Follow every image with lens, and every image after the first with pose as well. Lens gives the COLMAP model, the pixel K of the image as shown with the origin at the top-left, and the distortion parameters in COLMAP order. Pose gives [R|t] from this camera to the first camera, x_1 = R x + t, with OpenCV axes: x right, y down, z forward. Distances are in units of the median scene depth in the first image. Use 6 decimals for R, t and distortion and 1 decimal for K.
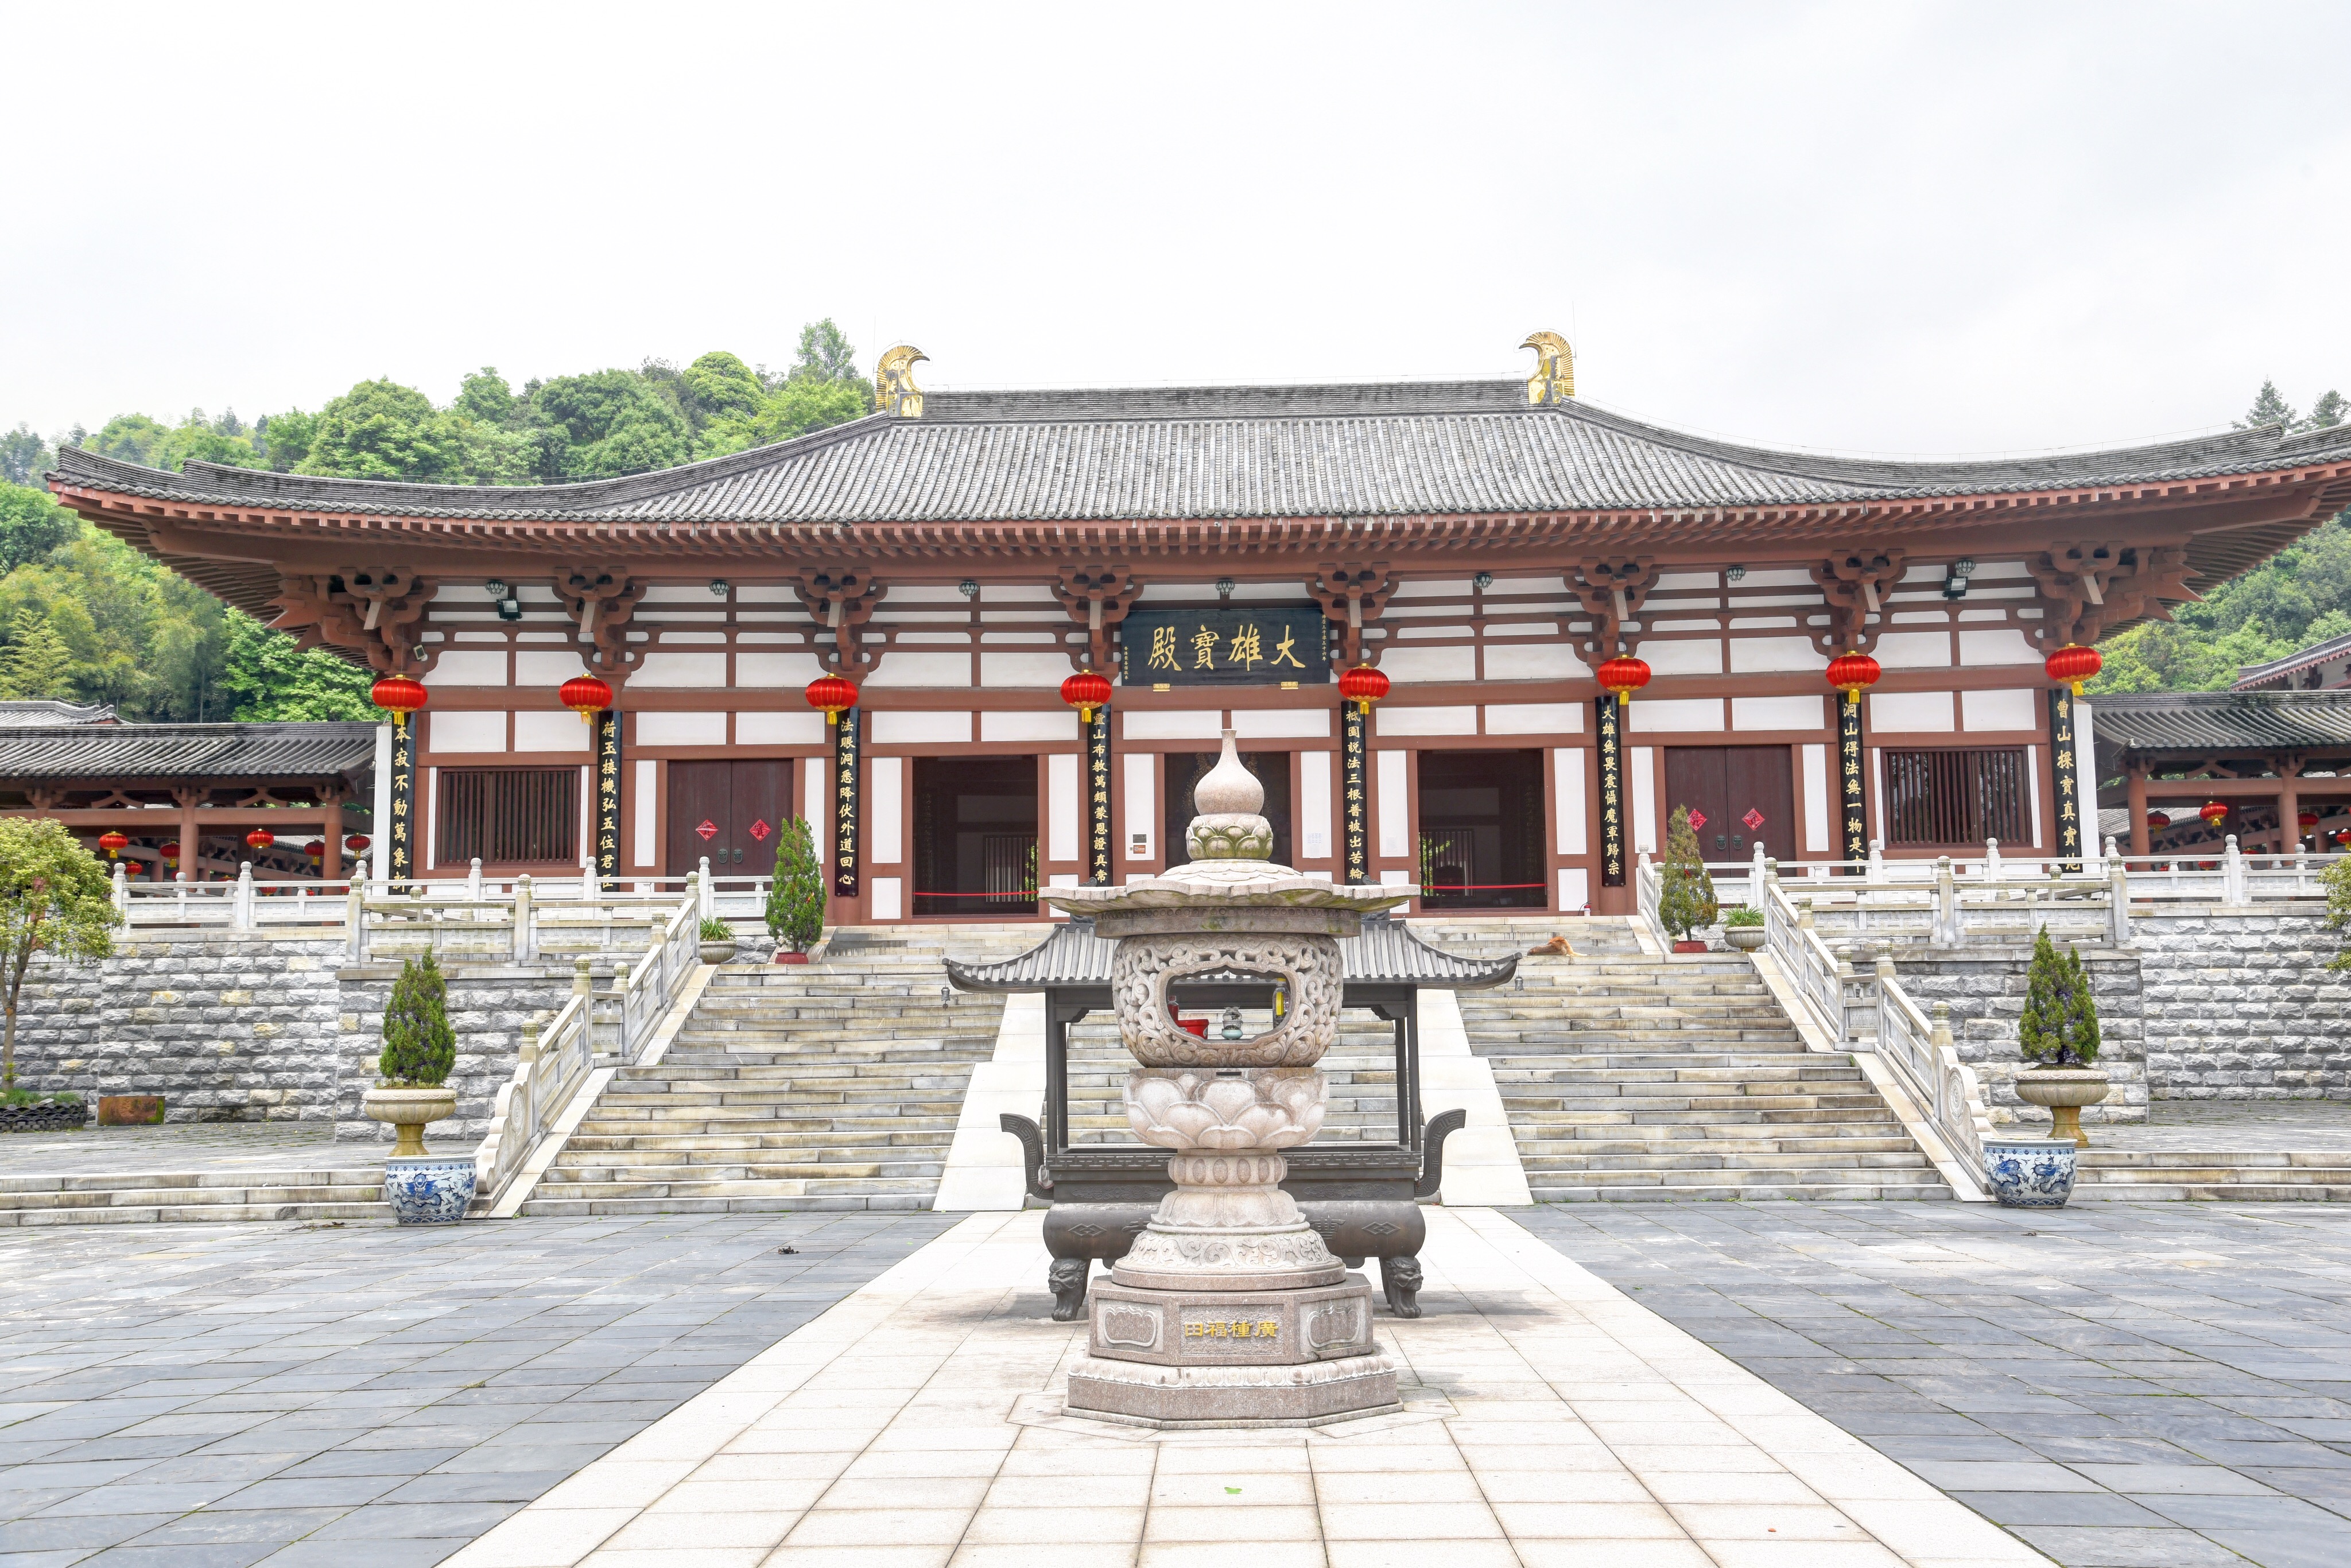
lens RADIAL K [[2297.8, 0, 1179.5], [0, 2297.8, 789.0], [0, 0, 1]] dist [0.088806, 0.000000]
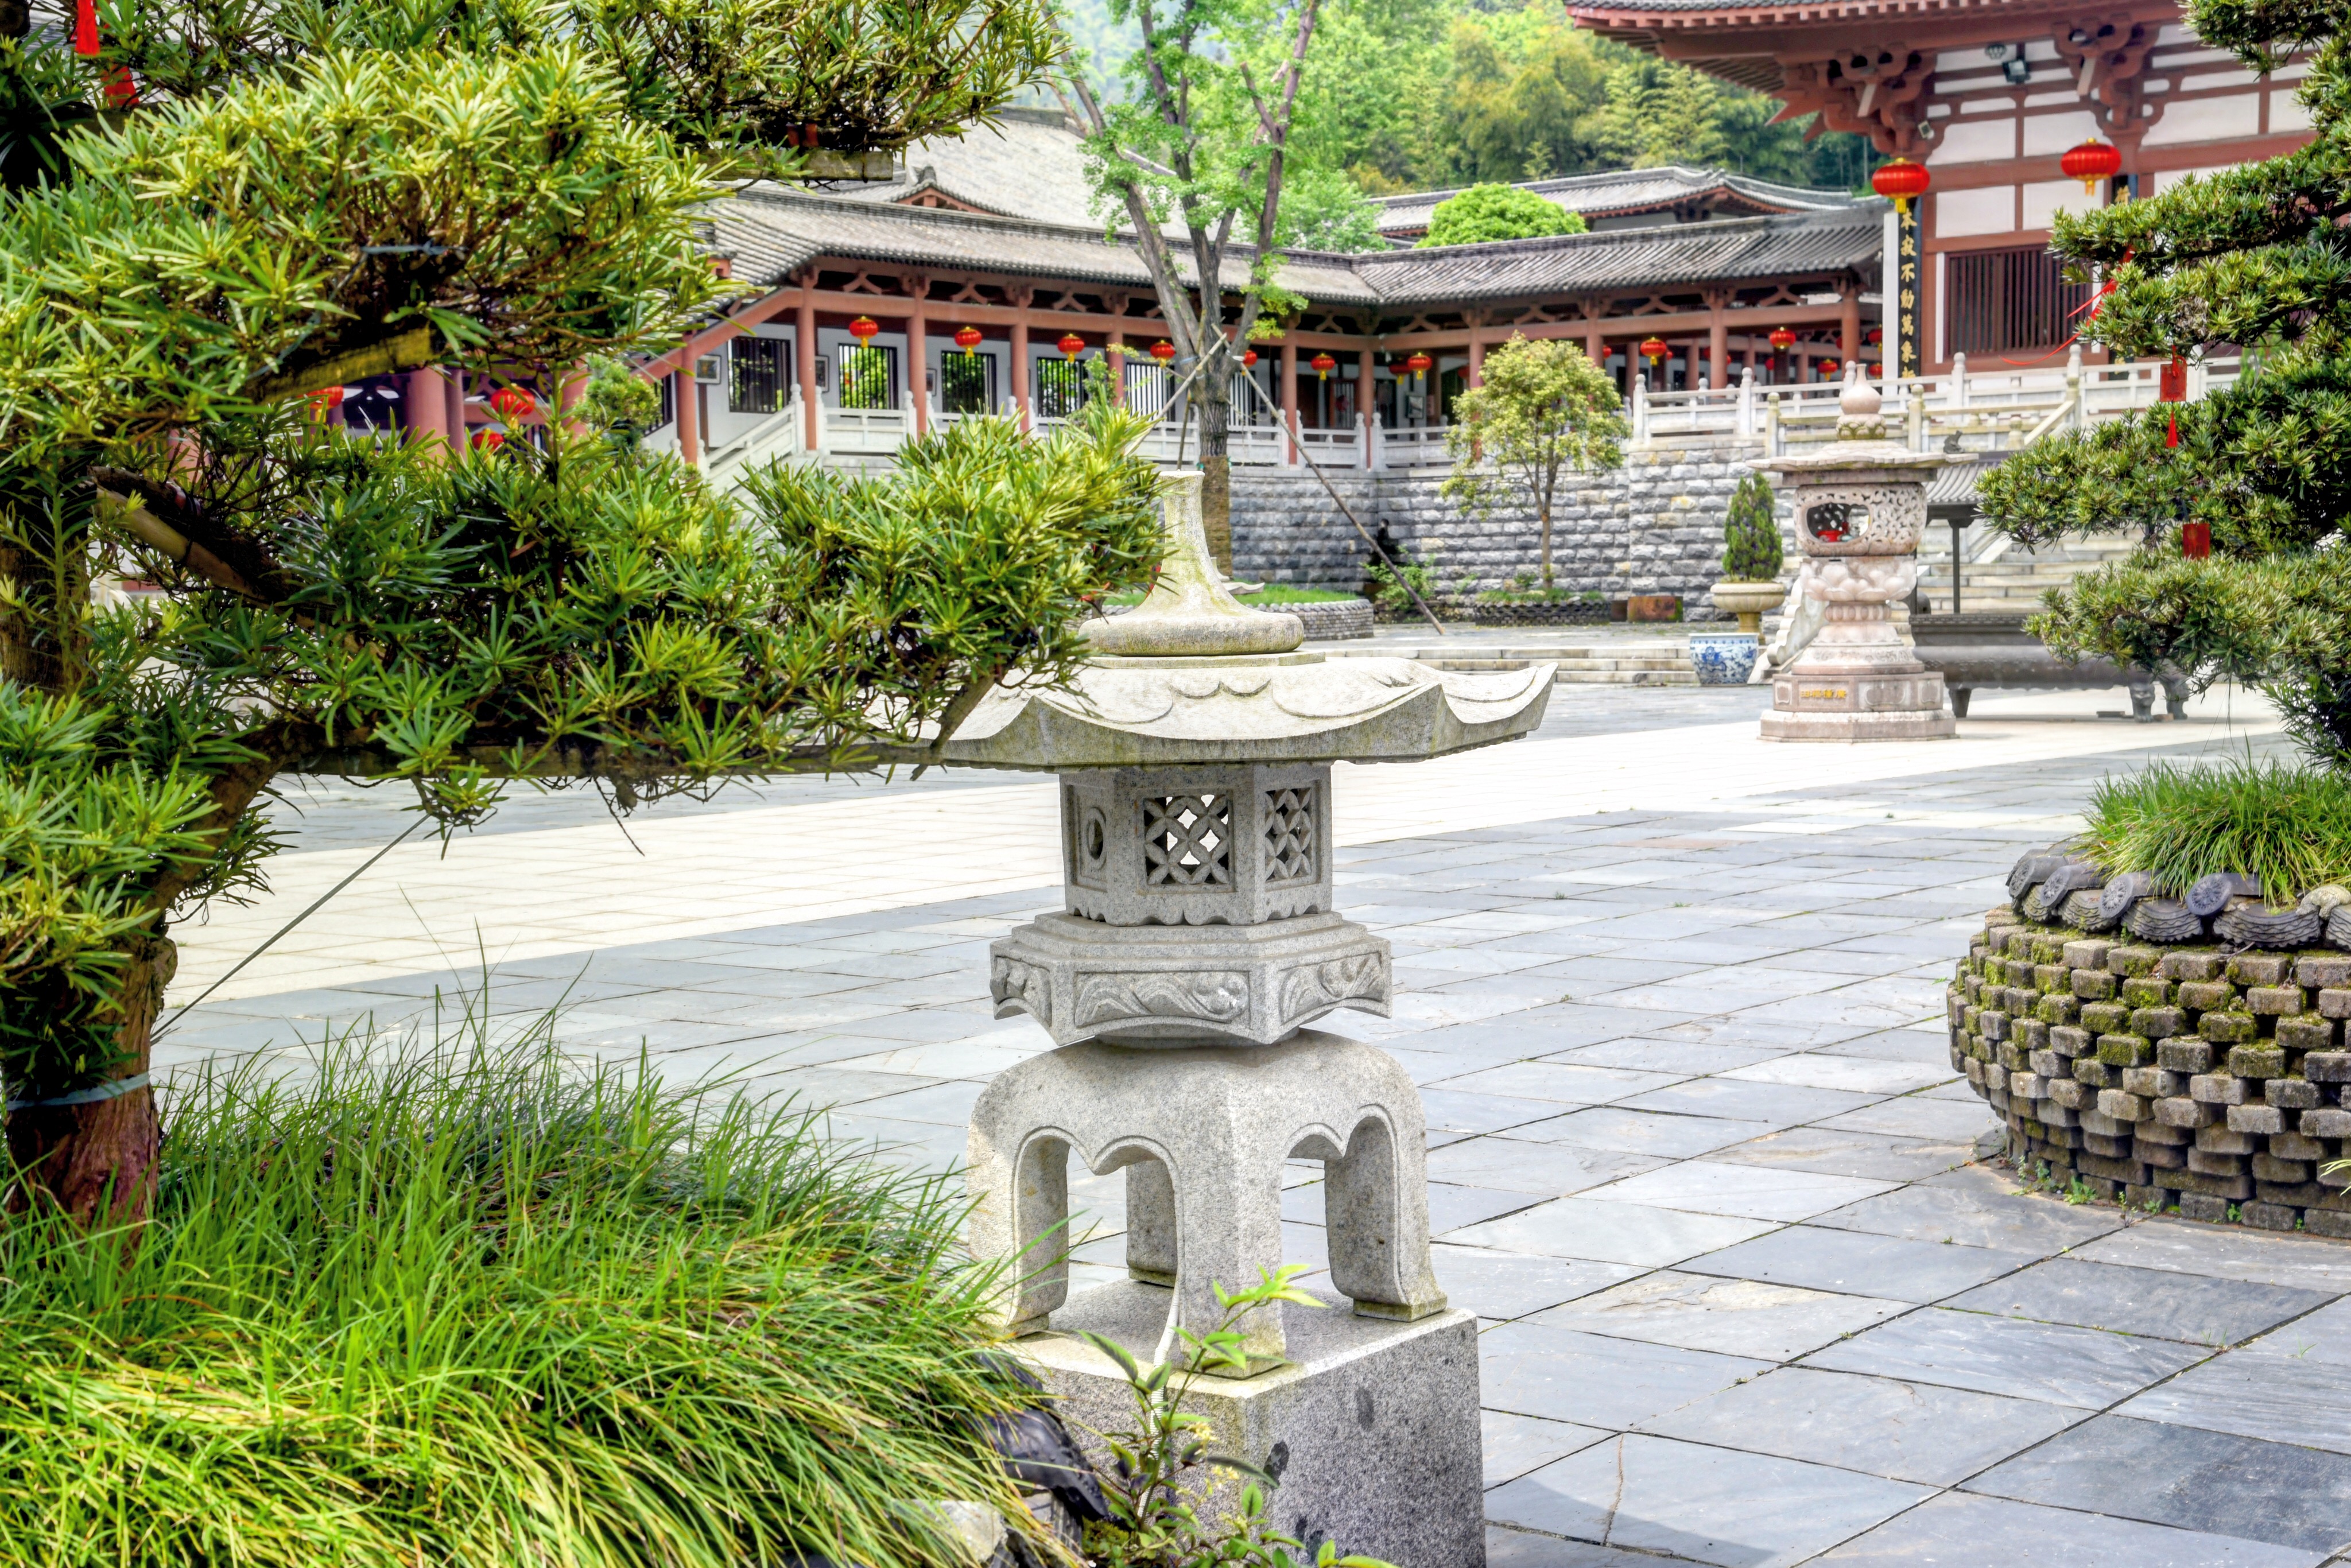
lens RADIAL K [[3364.0, 0, 1175.3], [0, 3364.0, 785.6], [0, 0, 1]] dist [0.182724, 0.000000]
pose [[0.803348, 0.033389, -0.594573, 0.263732], [0.073442, 0.985250, 0.154559, -0.033703], [0.590963, -0.167832, 0.789047, -0.320127]]
